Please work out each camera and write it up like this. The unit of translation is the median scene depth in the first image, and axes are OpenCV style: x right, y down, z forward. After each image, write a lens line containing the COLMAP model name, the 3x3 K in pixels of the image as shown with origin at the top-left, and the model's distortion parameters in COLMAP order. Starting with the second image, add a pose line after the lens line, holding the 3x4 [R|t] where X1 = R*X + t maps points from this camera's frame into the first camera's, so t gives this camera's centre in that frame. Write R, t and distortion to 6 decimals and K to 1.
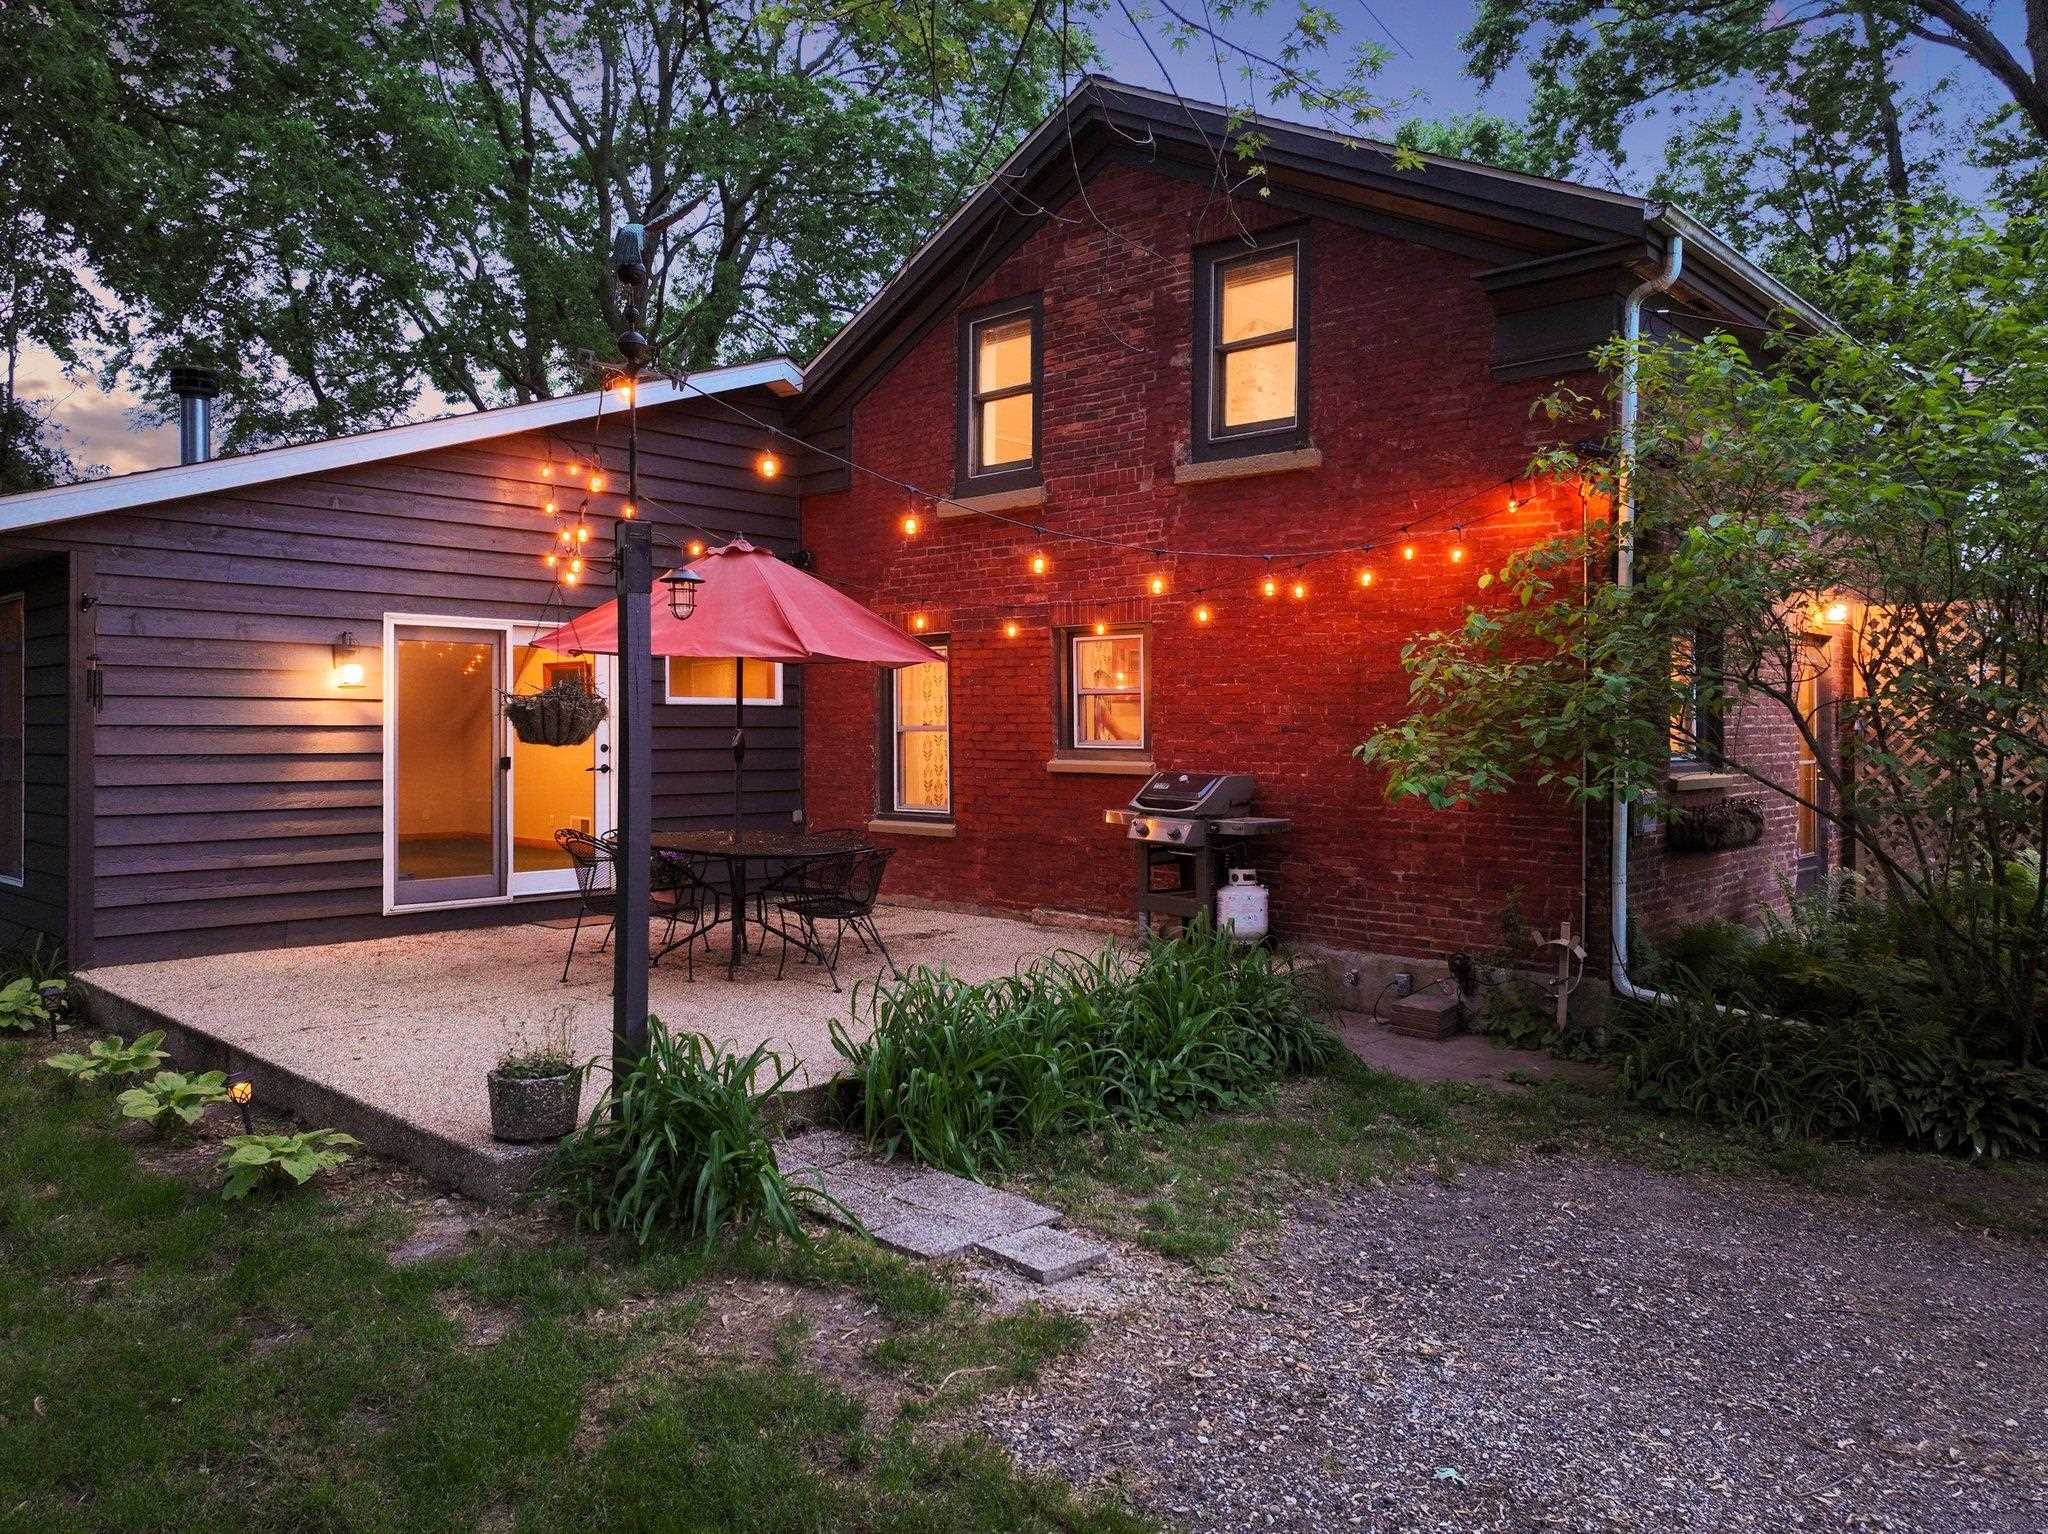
lens RADIAL K [[1456.9, 0, 1008.9], [0, 1456.9, 727.2], [0, 0, 1]] dist [0.003056, 0.001787]
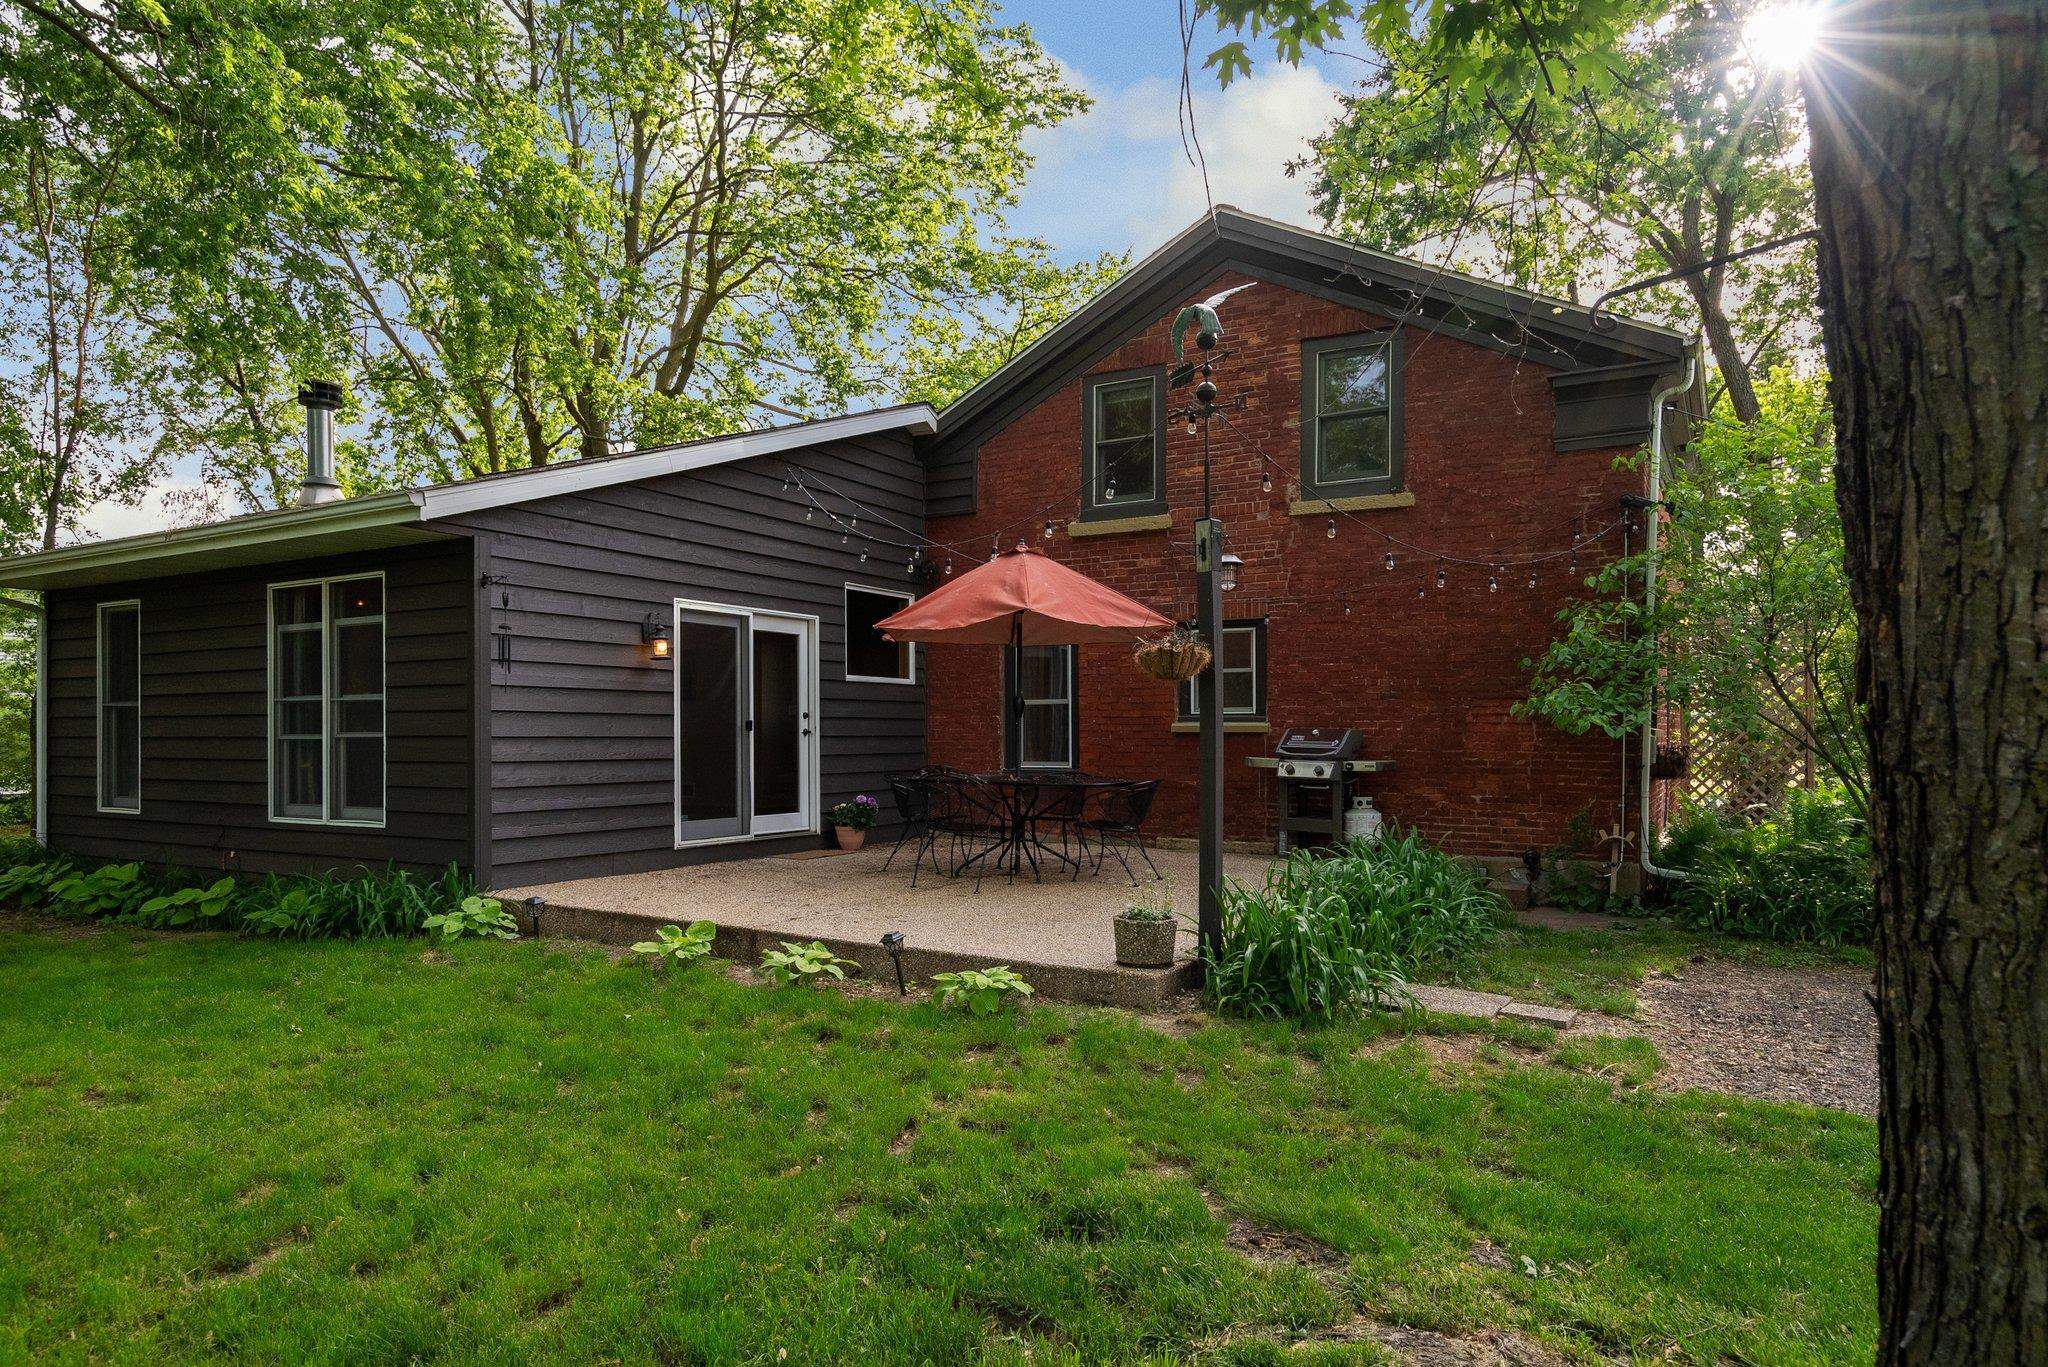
lens RADIAL K [[1235.2, 0, 1019.6], [0, 1235.2, 745.9], [0, 0, 1]] dist [0.001513, 0.001194]
pose [[0.975608, -0.003573, 0.219491, -0.382605], [0.001215, 0.999940, 0.010877, 0.033381], [-0.219516, -0.010345, 0.975554, -0.060702]]
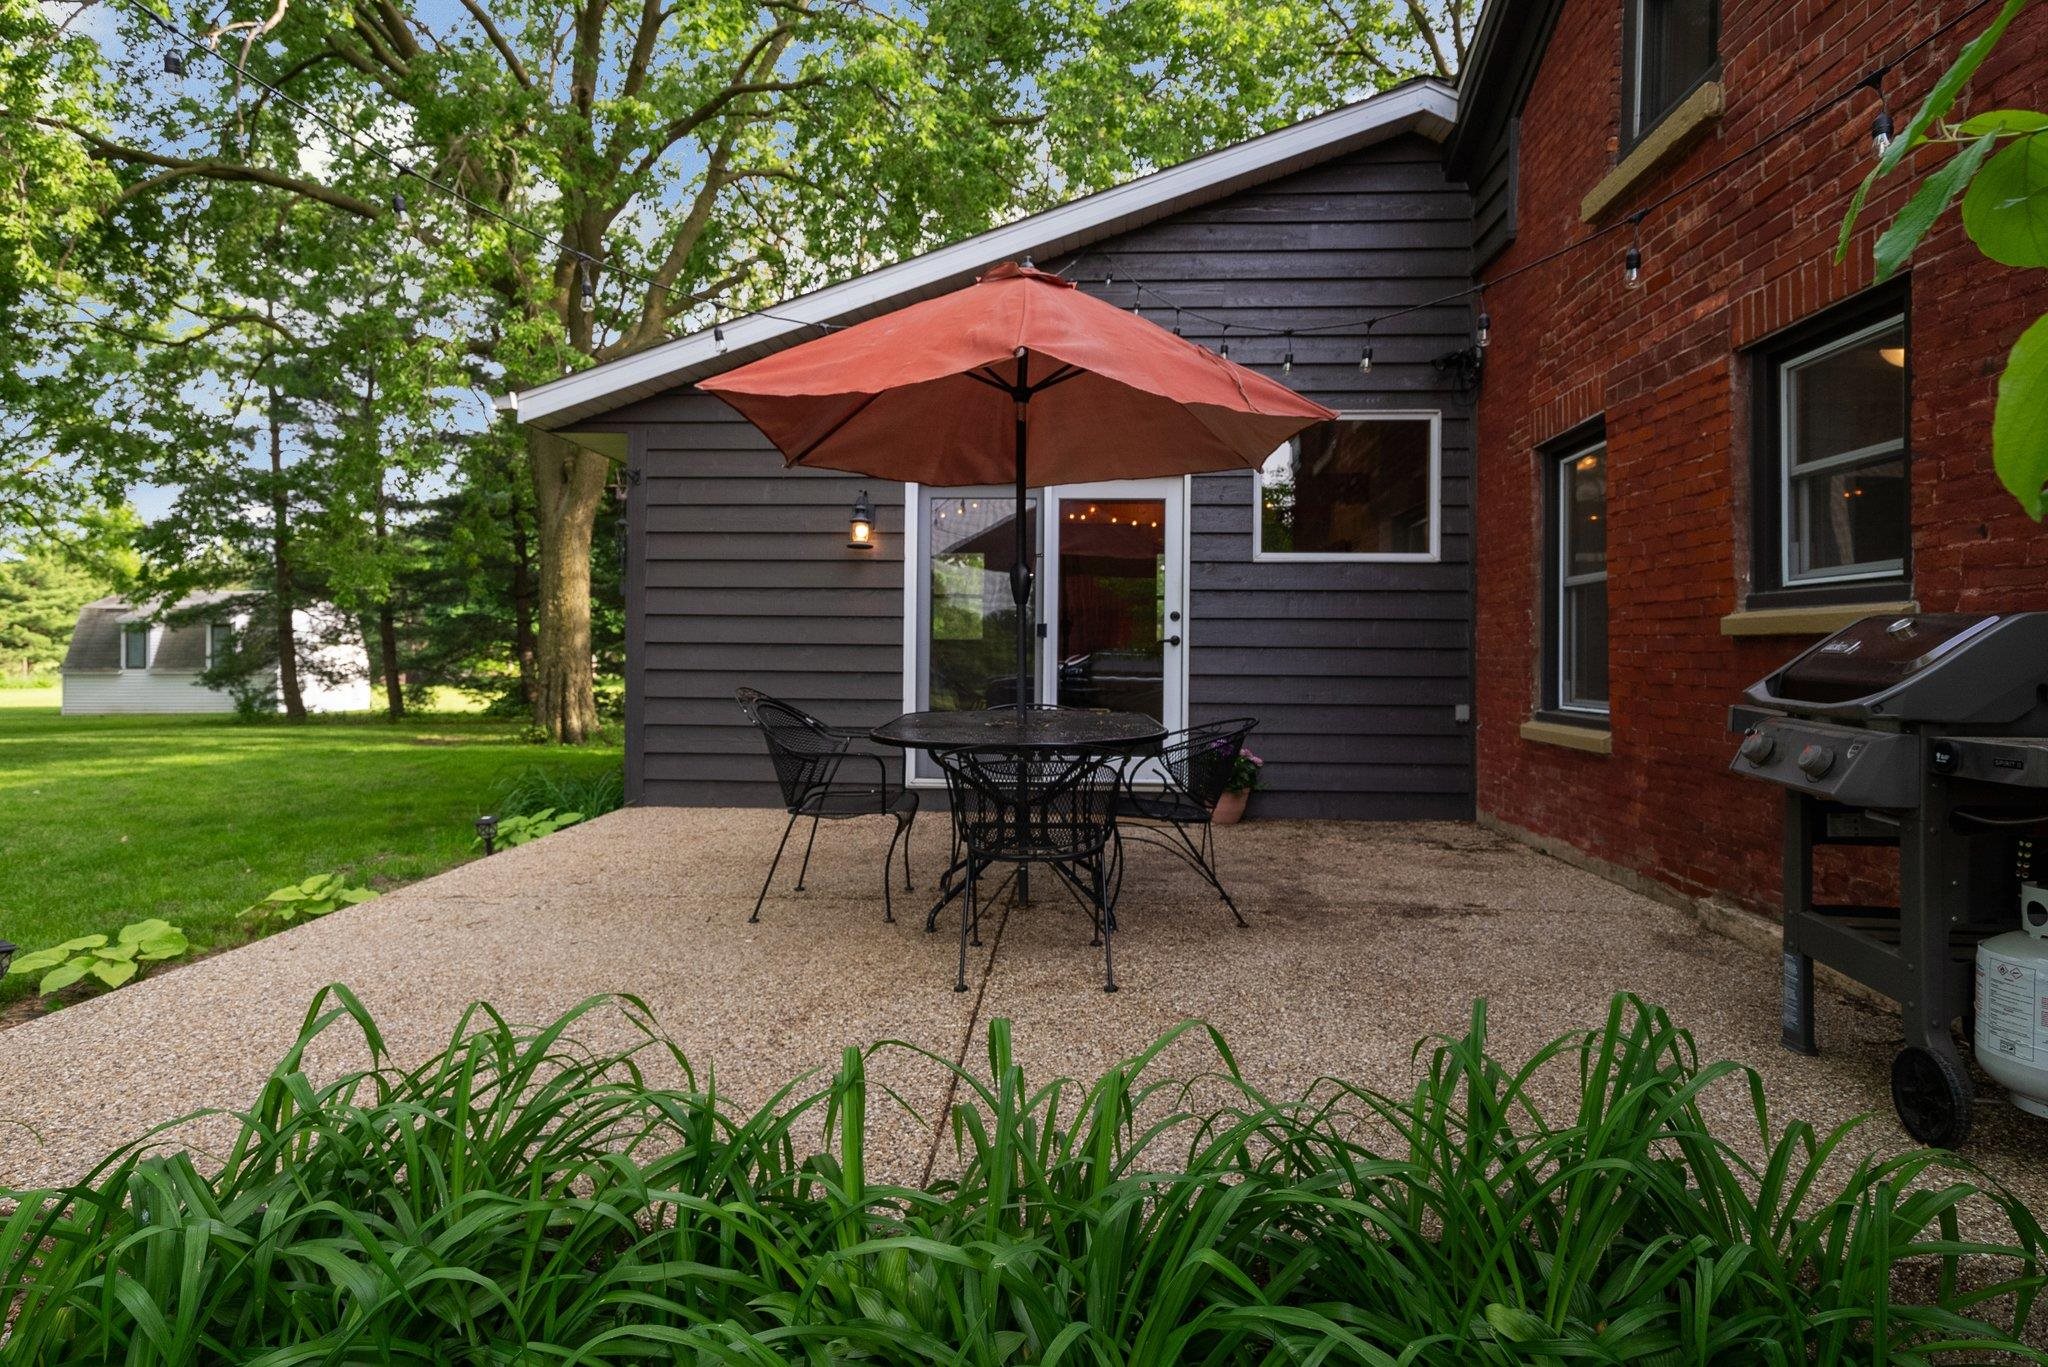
lens RADIAL K [[1115.6, 0, 1020.9], [0, 1115.6, 670.3], [0, 0, 1]] dist [-0.001199, -0.000218]
pose [[0.635878, 0.016377, -0.771616, 0.188257], [-0.006015, 0.999850, 0.016264, 0.041029], [0.771766, -0.005700, 0.635881, 0.605356]]
